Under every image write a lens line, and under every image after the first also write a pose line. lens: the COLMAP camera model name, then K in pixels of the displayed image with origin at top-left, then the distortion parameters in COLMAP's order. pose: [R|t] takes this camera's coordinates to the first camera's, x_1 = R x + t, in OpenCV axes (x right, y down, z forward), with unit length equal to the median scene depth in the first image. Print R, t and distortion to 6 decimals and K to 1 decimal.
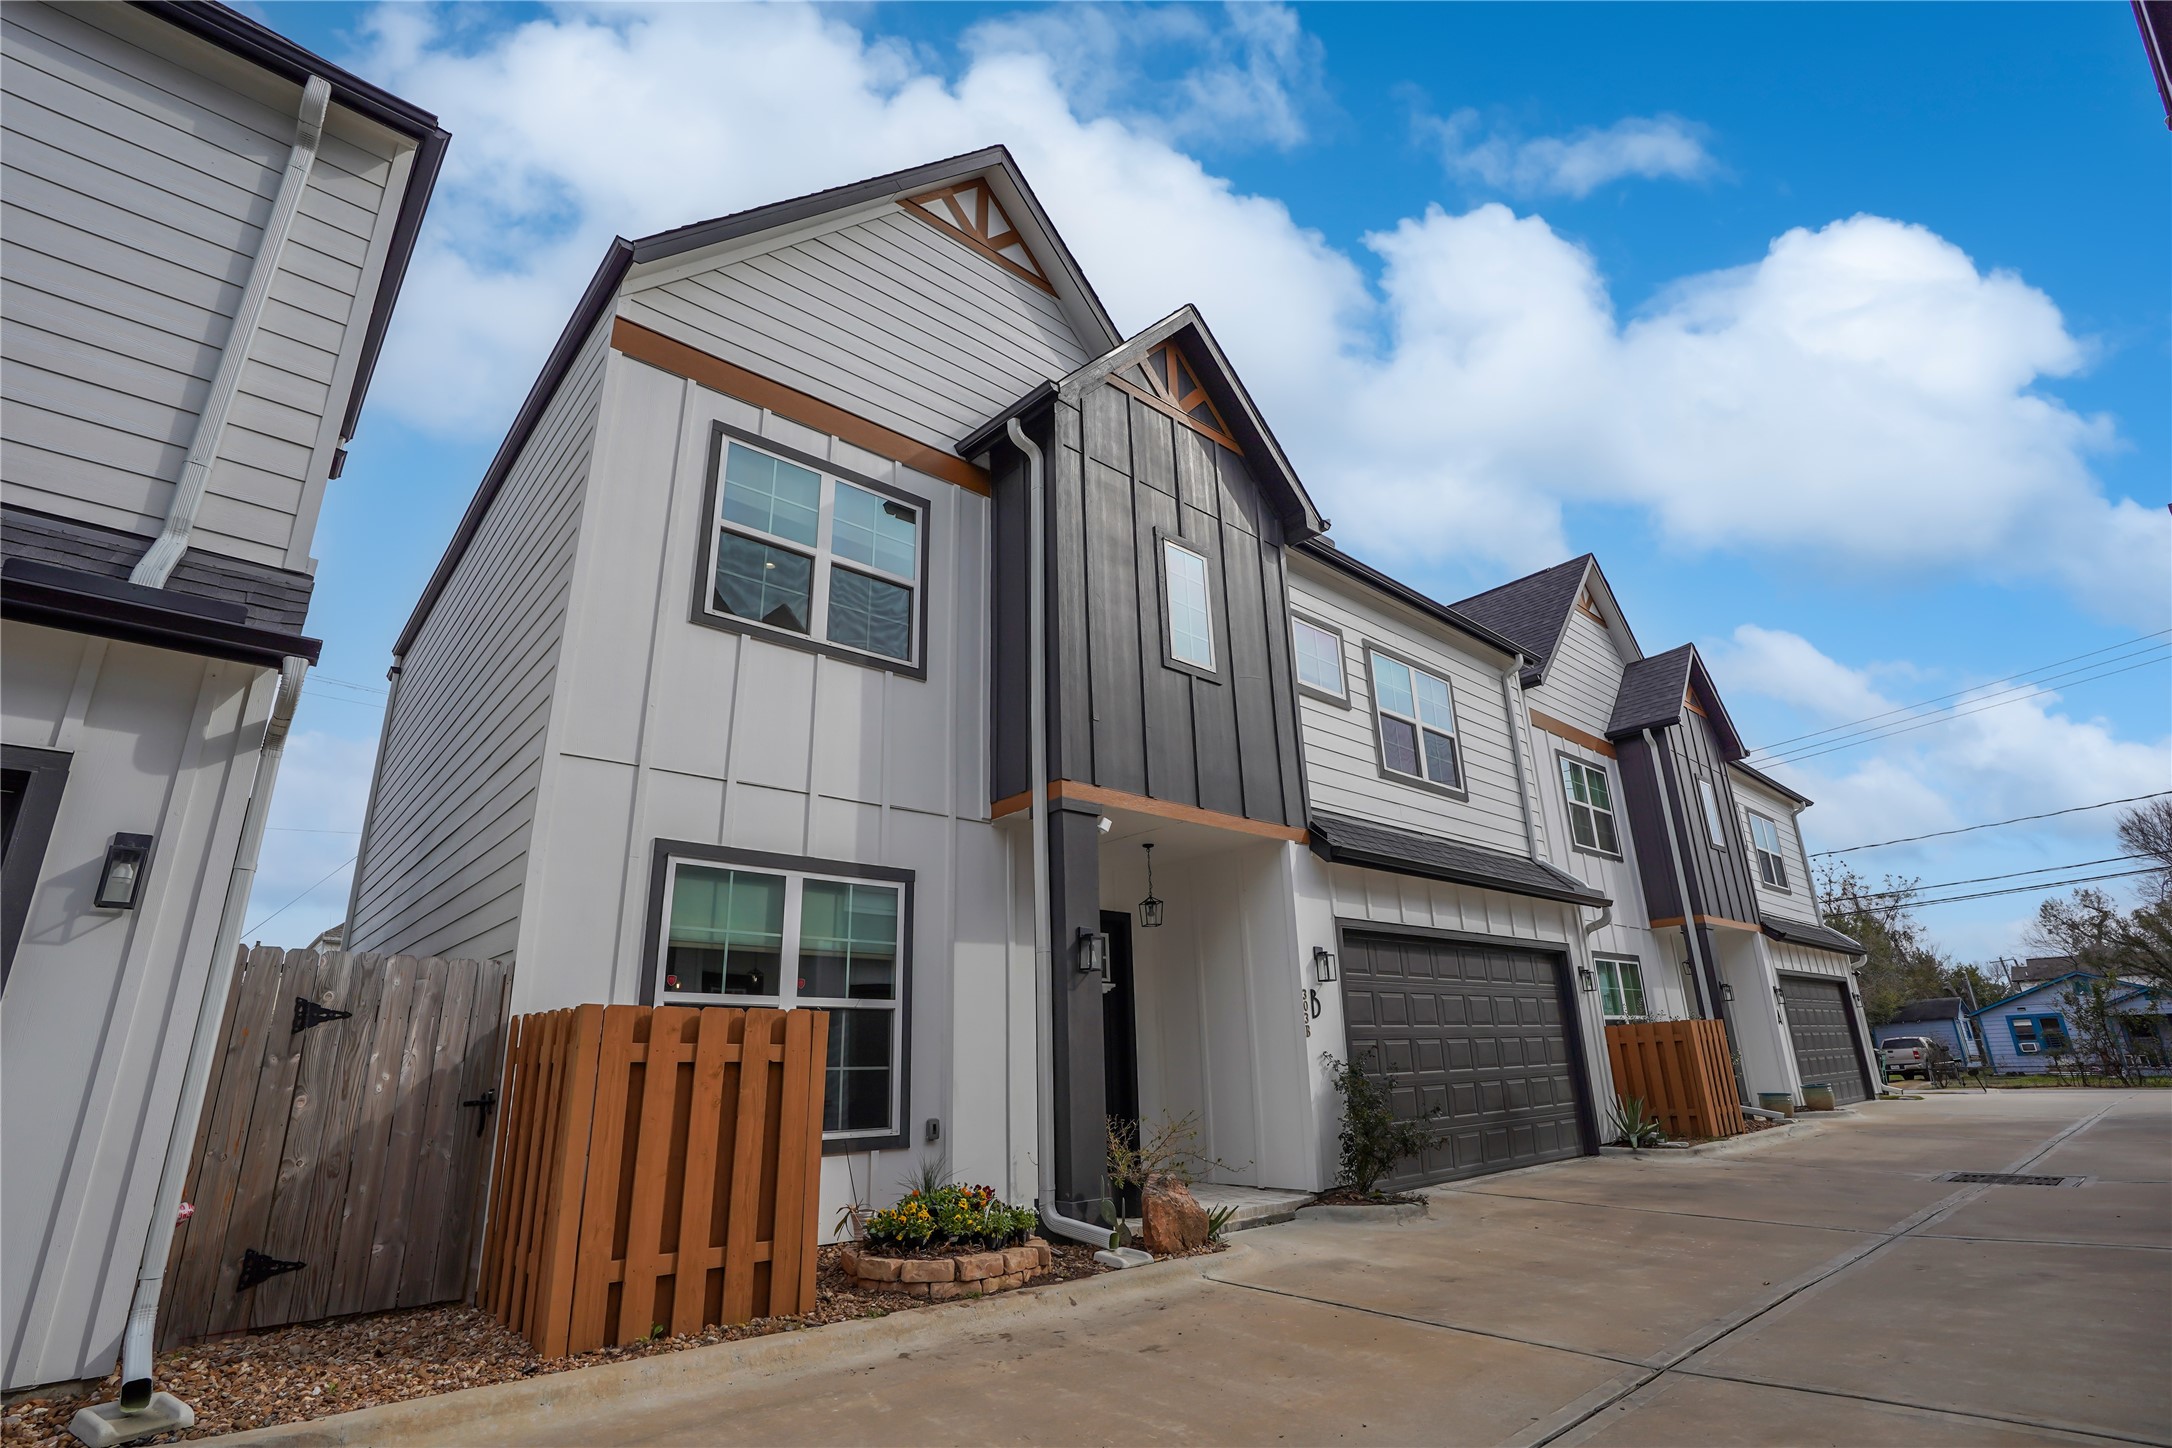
lens RADIAL K [[1010.4, 0, 1076.1], [0, 1010.4, 739.2], [0, 0, 1]] dist [-0.060919, 0.023743]
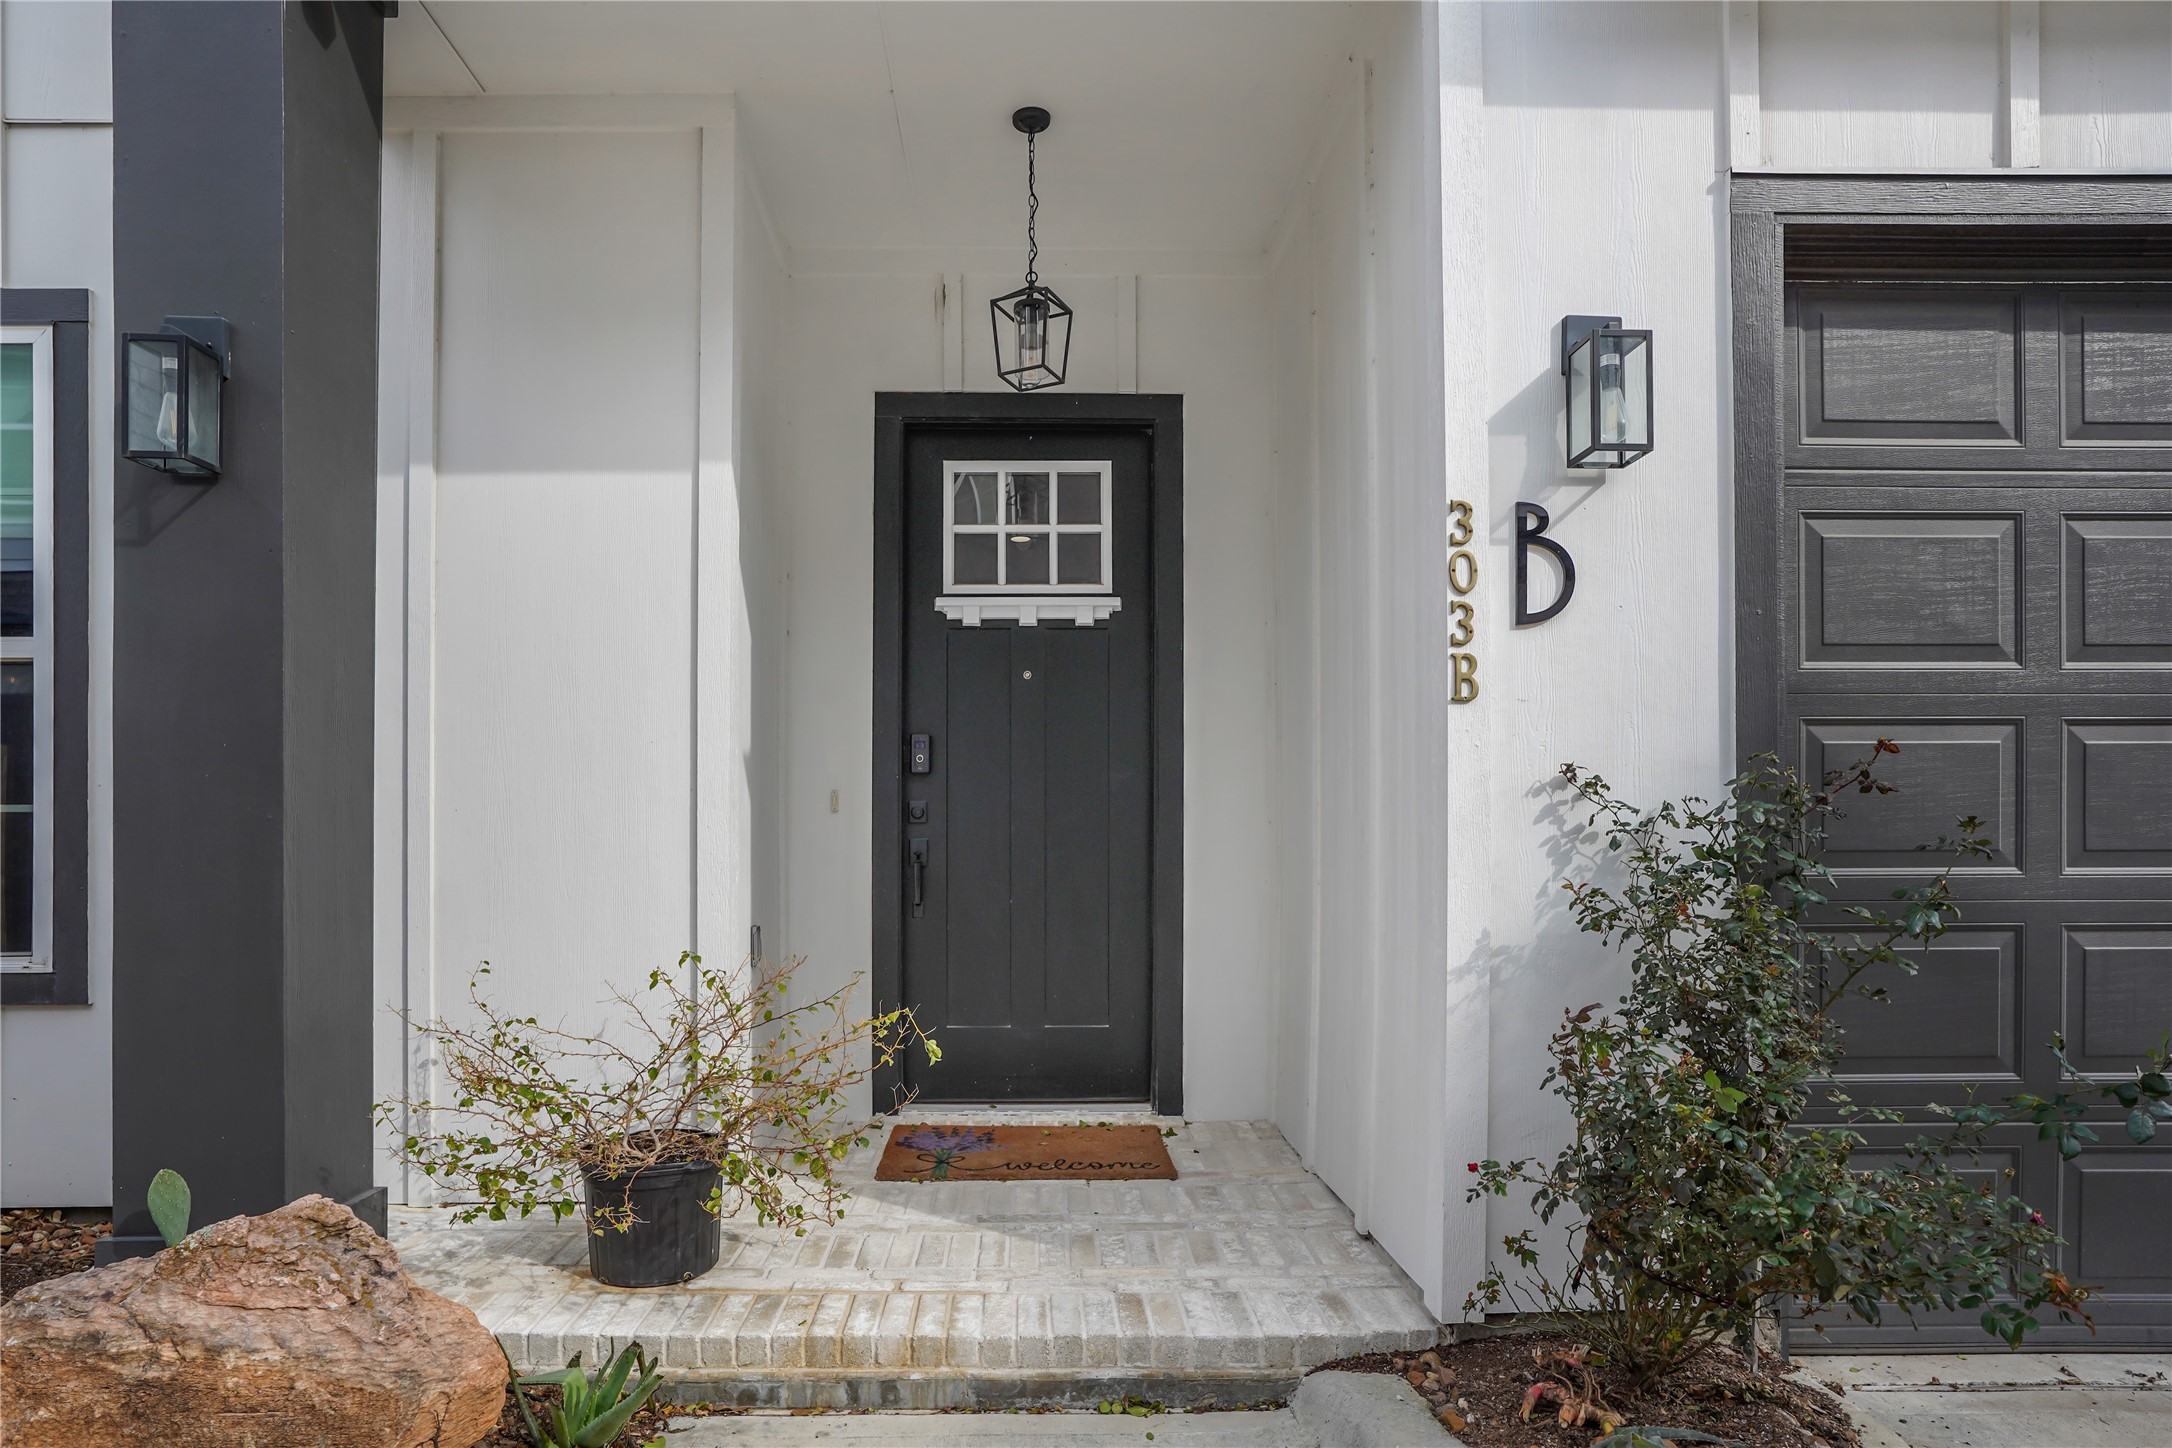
lens RADIAL K [[1260.1, 0, 1005.5], [0, 1260.1, 837.0], [0, 0, 1]] dist [-0.021653, 0.001278]
pose [[0.762387, 0.019057, -0.646840, 0.341075], [0.187895, 0.949985, 0.249447, 0.234397], [0.619242, -0.311713, 0.720676, 0.716021]]
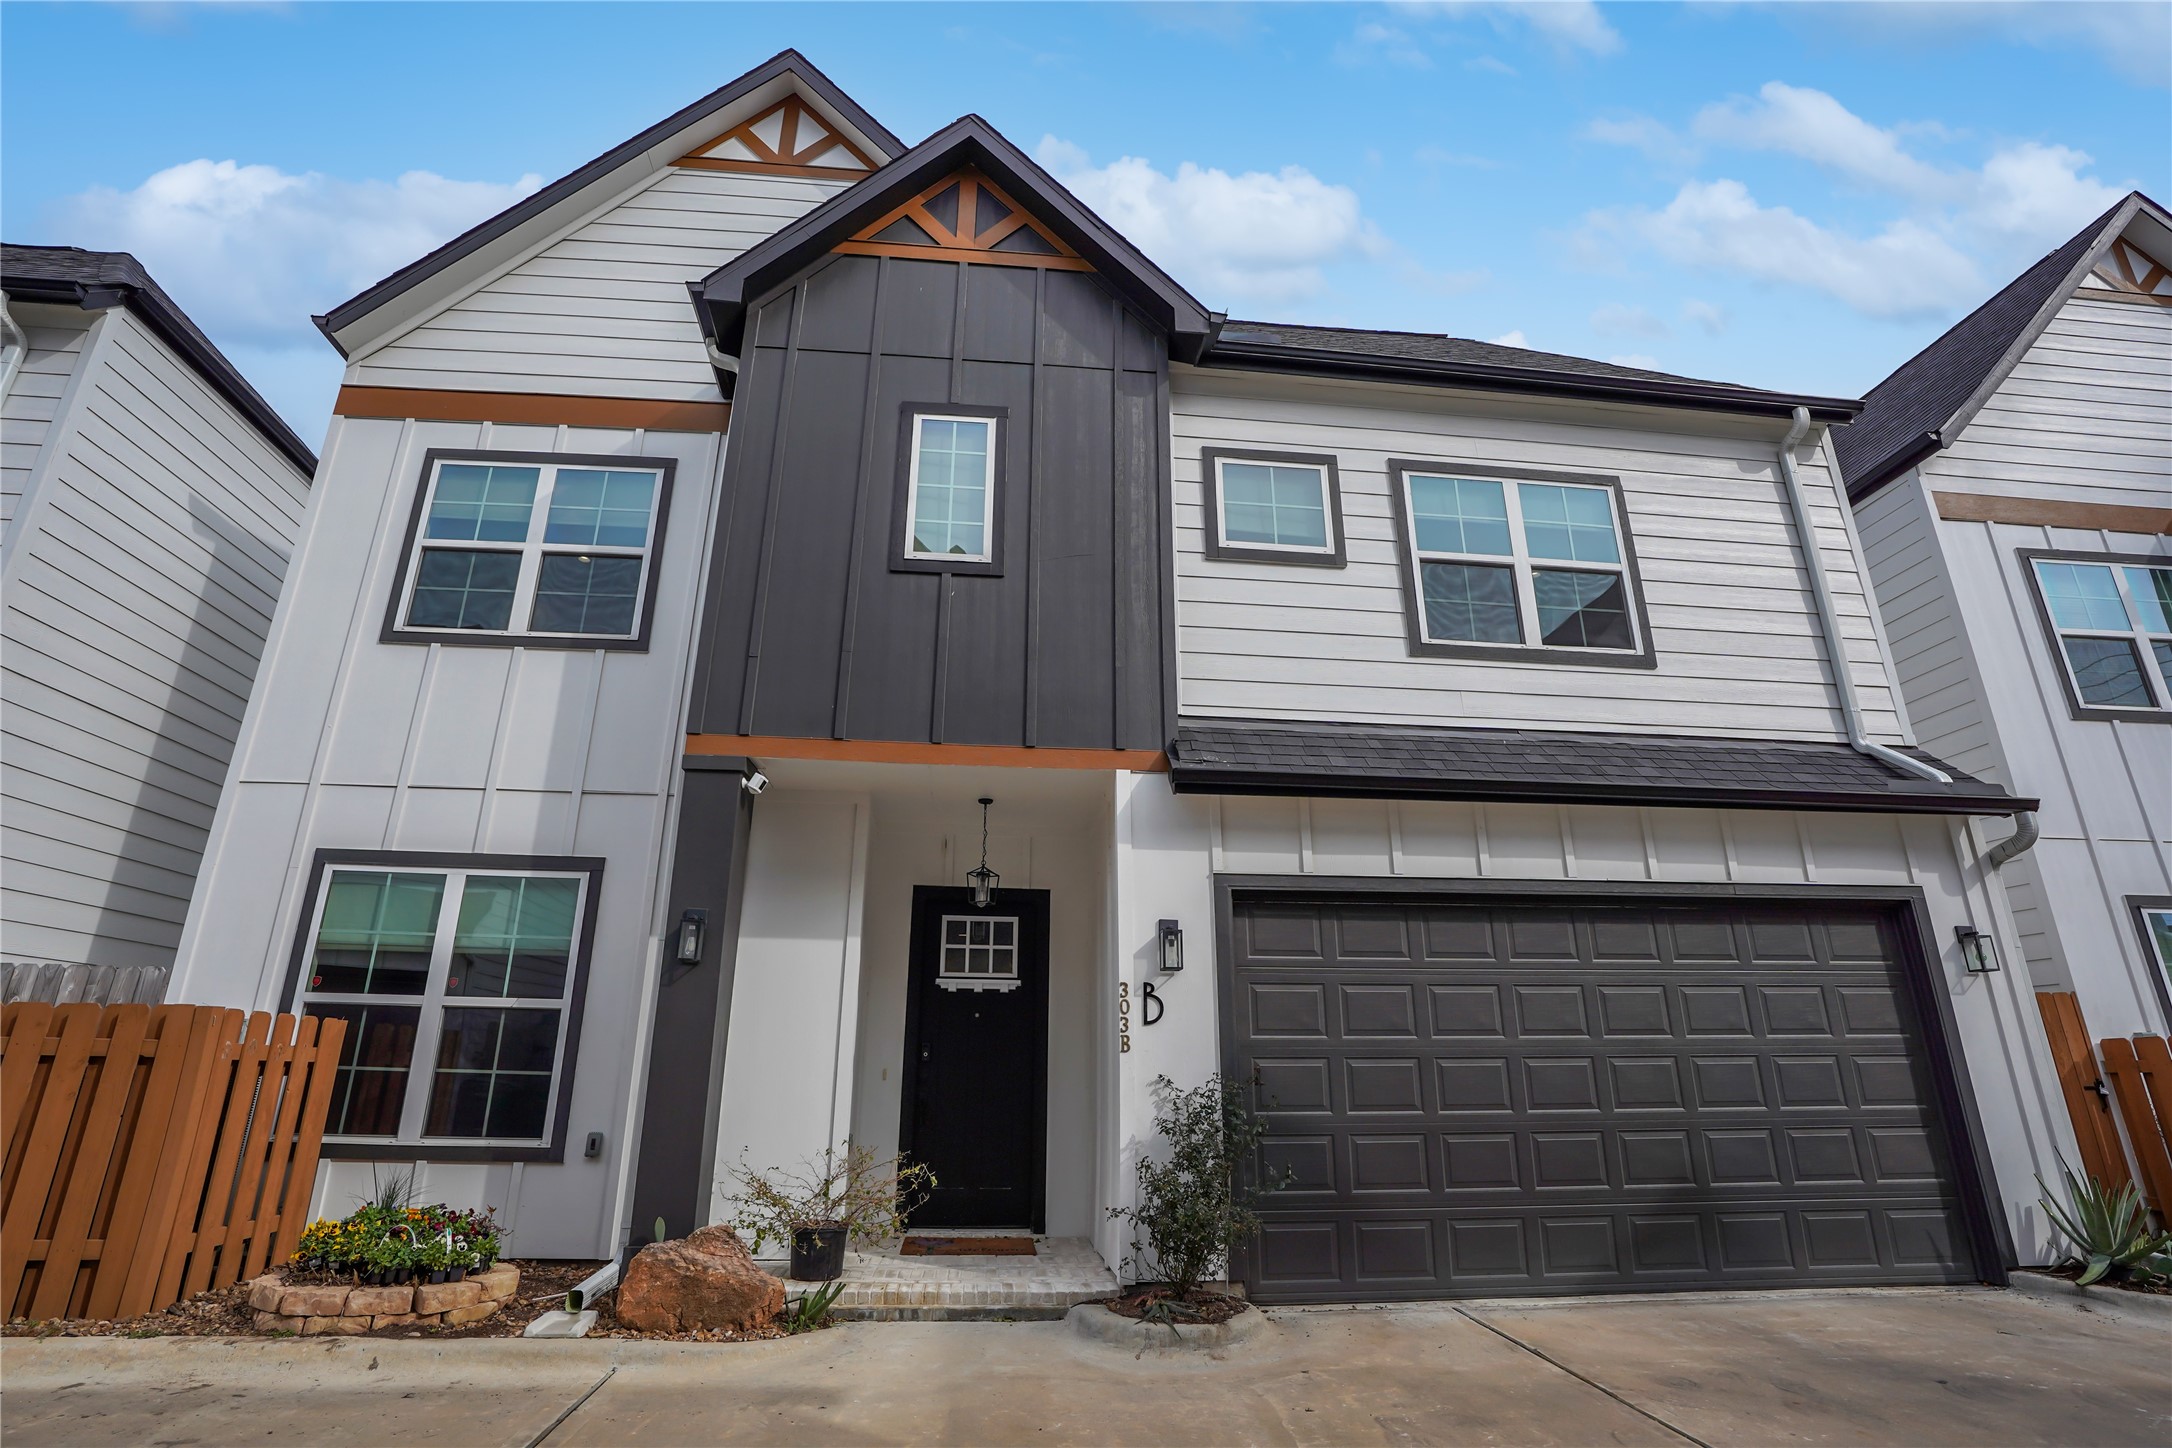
lens RADIAL K [[1031.8, 0, 1056.1], [0, 1031.8, 735.4], [0, 0, 1]] dist [-0.069427, 0.028180]
pose [[0.817709, -0.154865, -0.554408, 0.613804], [0.152431, 0.987004, -0.050879, 0.113387], [0.555082, -0.042905, 0.830688, 0.407018]]
